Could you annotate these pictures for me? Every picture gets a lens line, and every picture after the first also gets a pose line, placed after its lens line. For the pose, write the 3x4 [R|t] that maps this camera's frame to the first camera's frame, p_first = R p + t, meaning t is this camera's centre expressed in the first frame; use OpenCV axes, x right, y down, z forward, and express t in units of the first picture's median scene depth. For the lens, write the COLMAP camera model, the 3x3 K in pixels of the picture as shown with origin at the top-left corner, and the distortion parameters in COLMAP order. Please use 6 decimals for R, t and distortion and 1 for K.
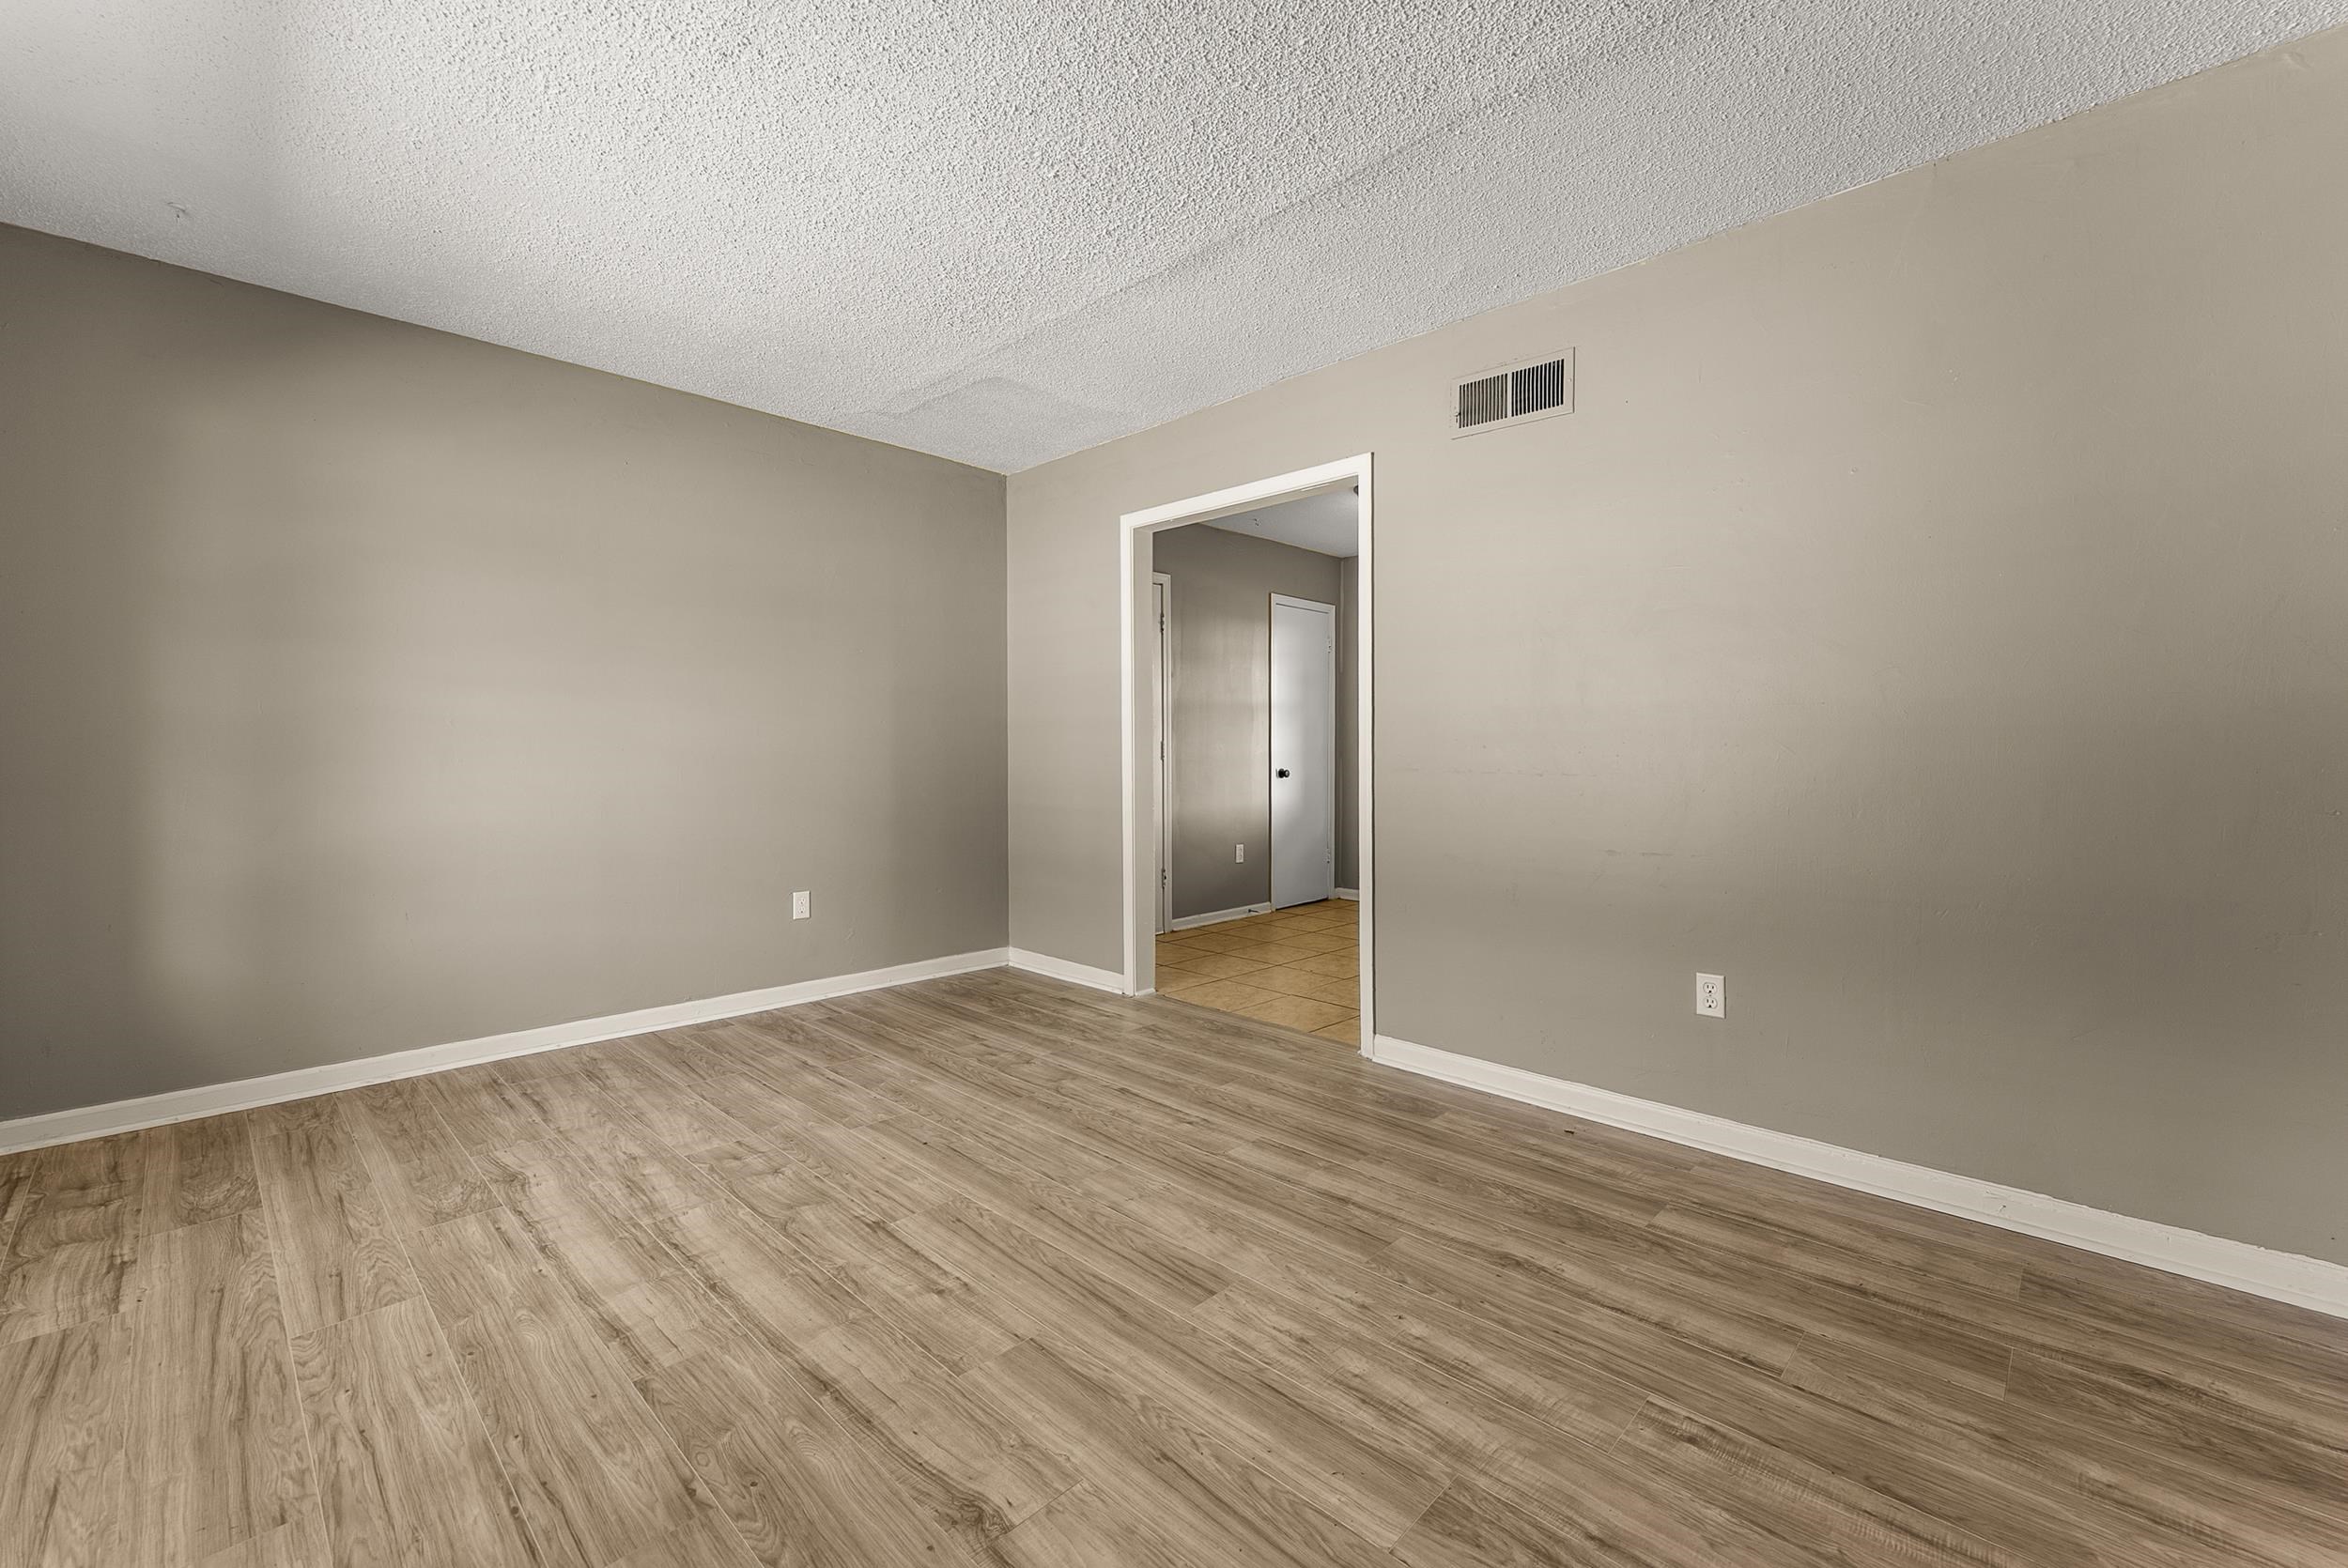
lens RADIAL K [[964.0, 0, 1191.4], [0, 964.0, 753.7], [0, 0, 1]] dist [-0.000455, 0.000061]
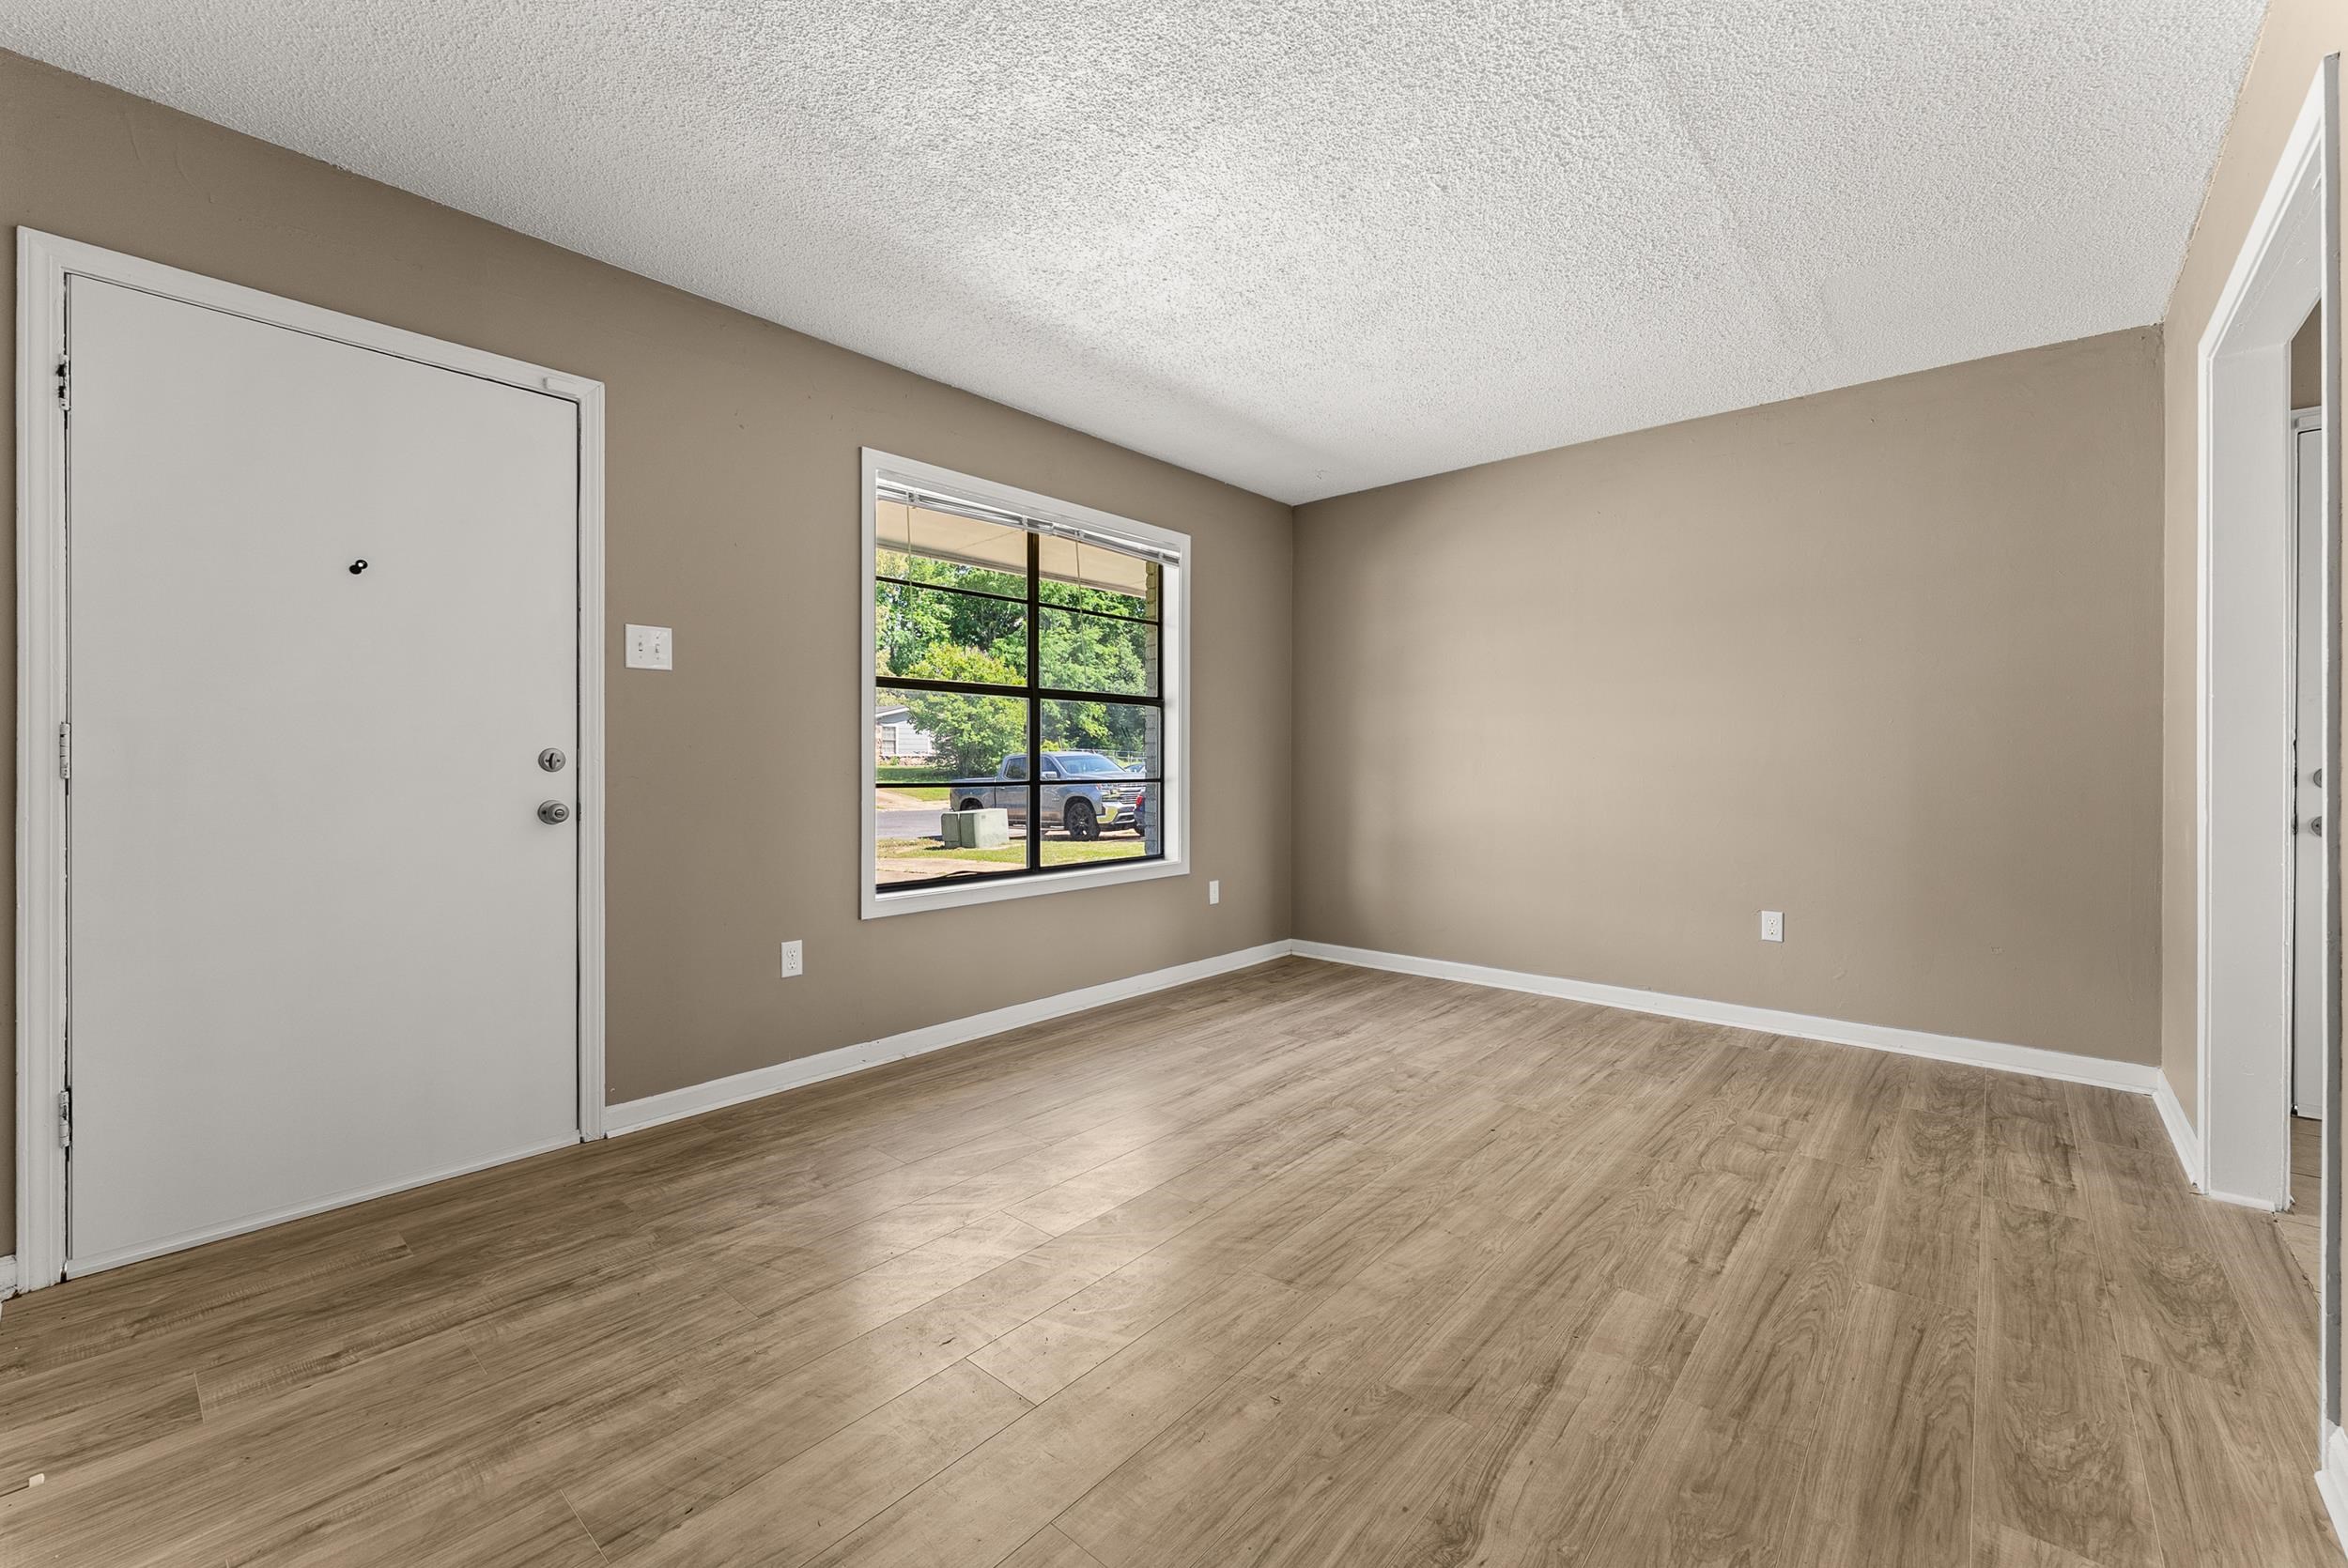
lens RADIAL K [[954.8, 0, 1163.1], [0, 954.8, 772.2], [0, 0, 1]] dist [-0.001175, -0.000680]
pose [[0.033405, 0.010246, -0.999389, 0.891726], [-0.001861, 0.999946, 0.010190, 0.004832], [0.999440, 0.001519, 0.033422, 0.721317]]
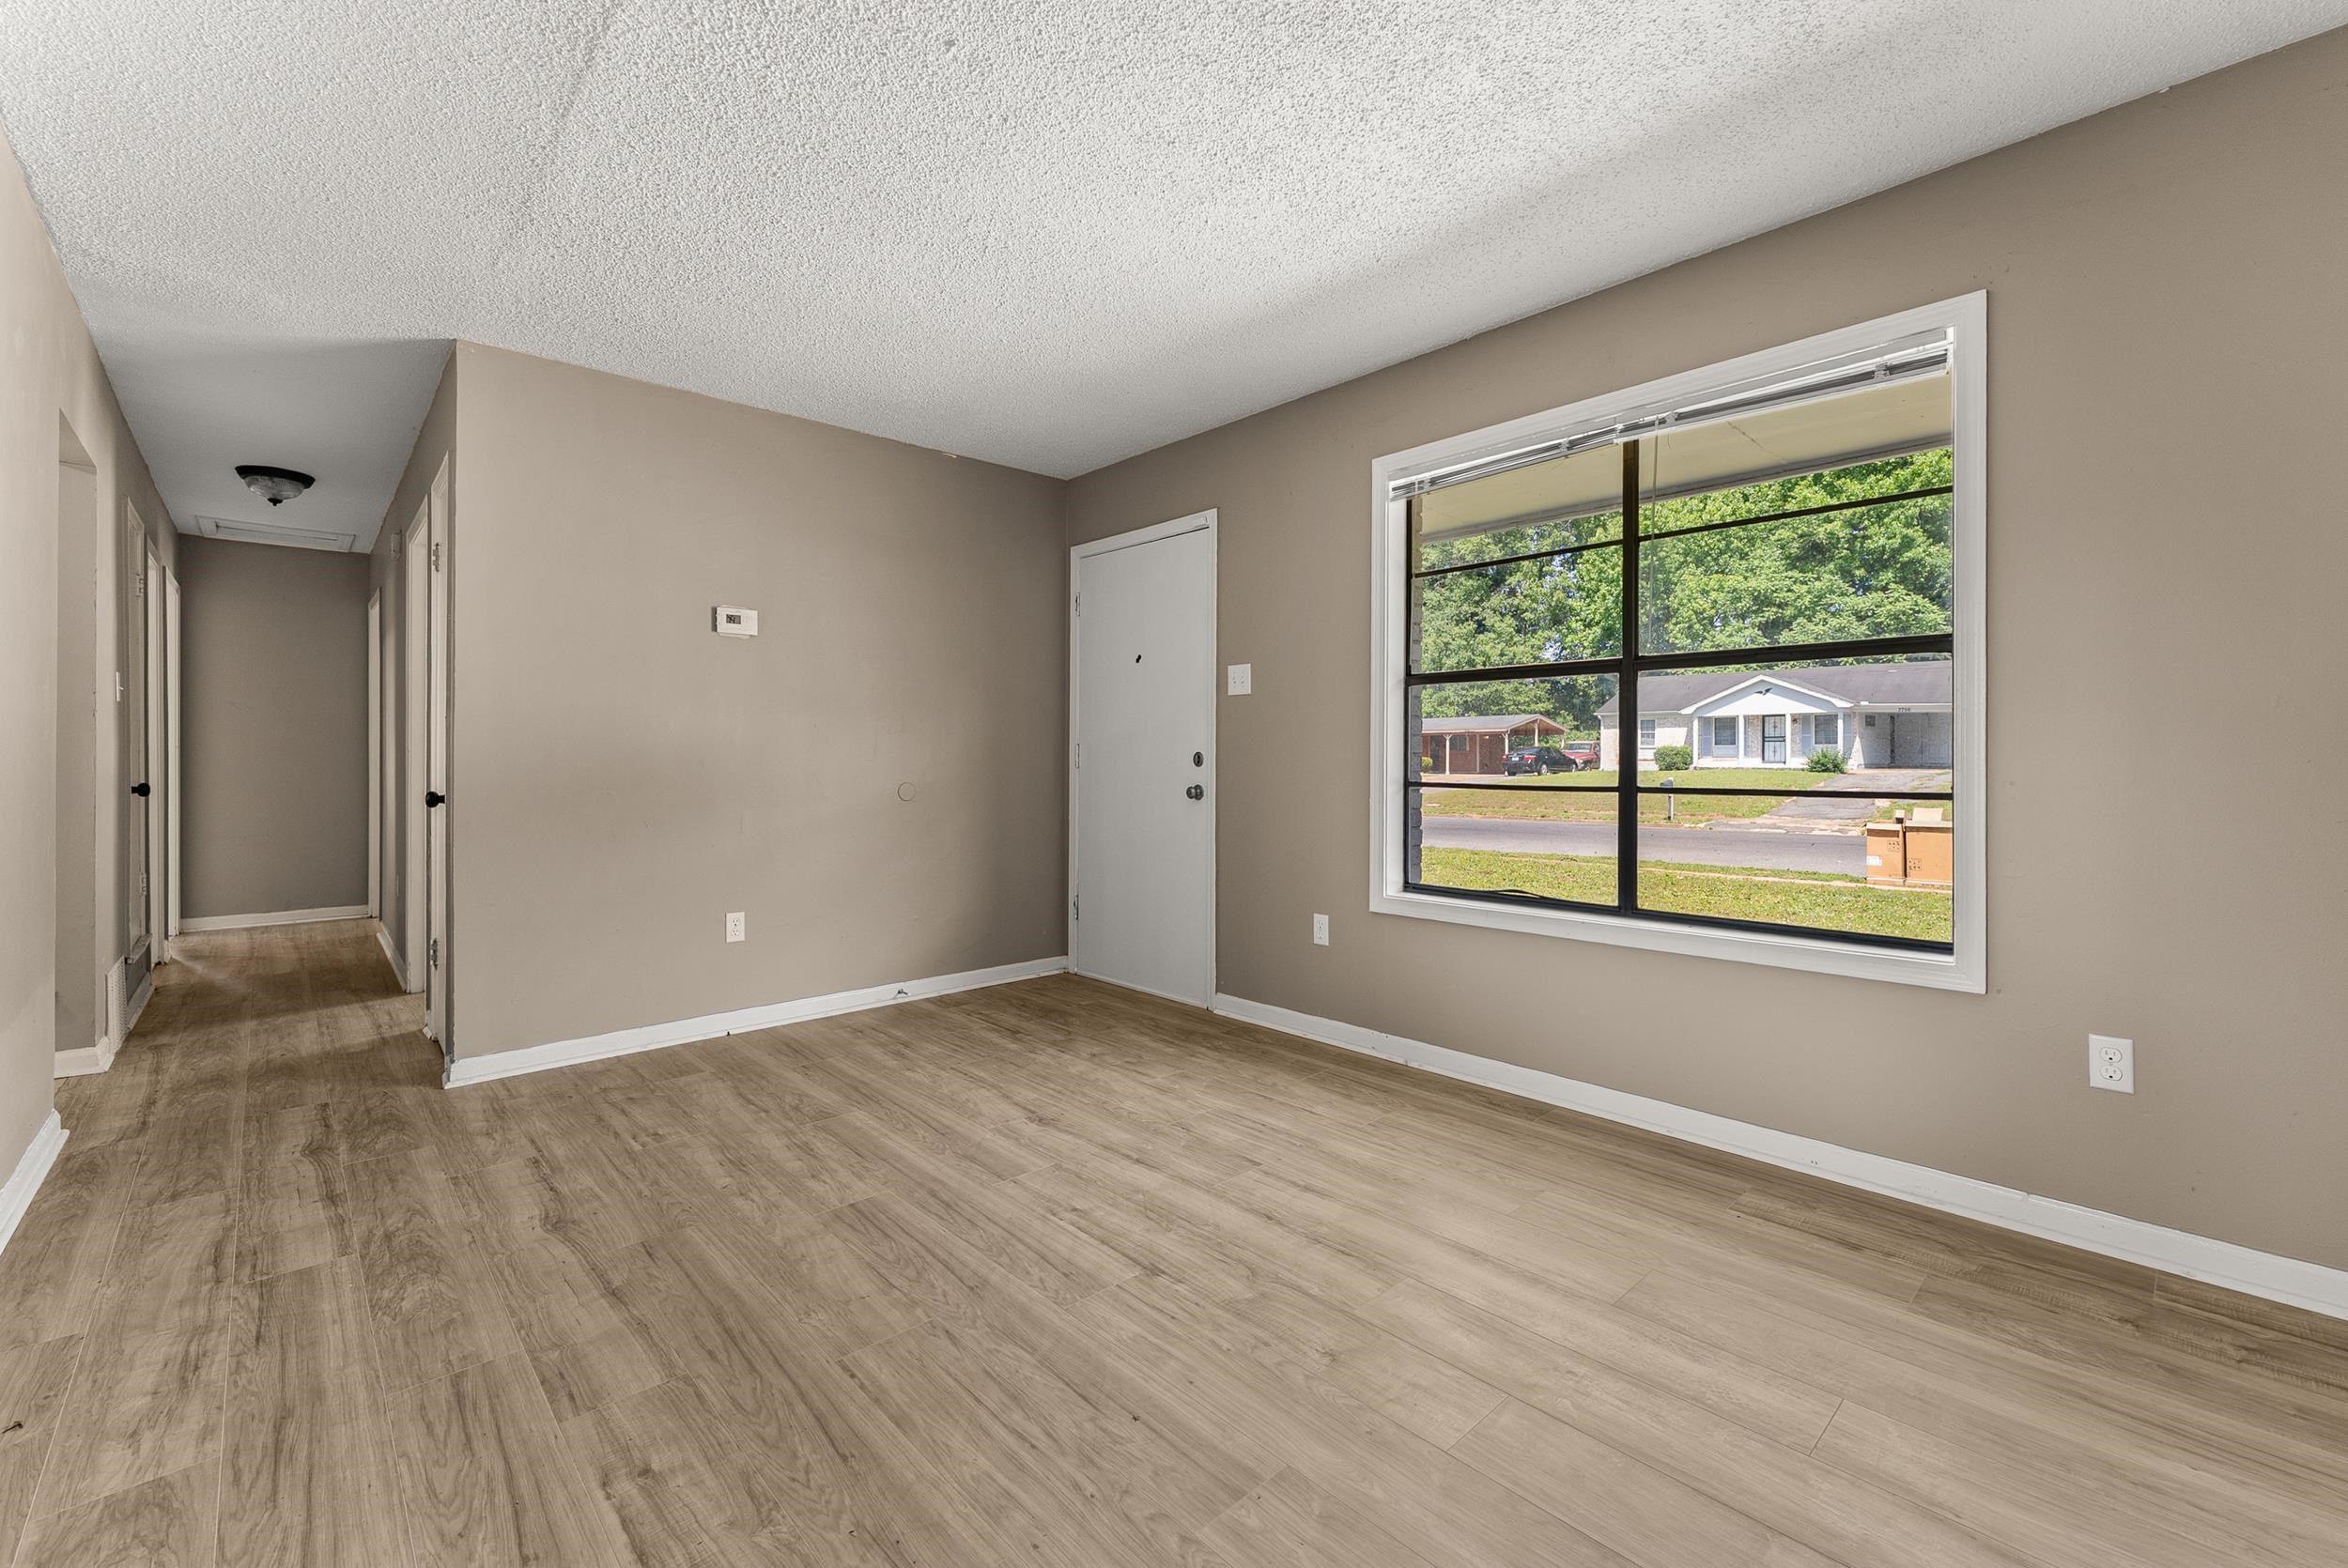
lens RADIAL K [[964.0, 0, 1191.4], [0, 964.0, 753.7], [0, 0, 1]] dist [-0.000455, 0.000061]
pose [[-0.998450, 0.000580, 0.055656, -0.408891], [0.000411, 0.999995, -0.003046, -0.001940], [-0.055657, -0.003019, -0.998445, 1.894882]]
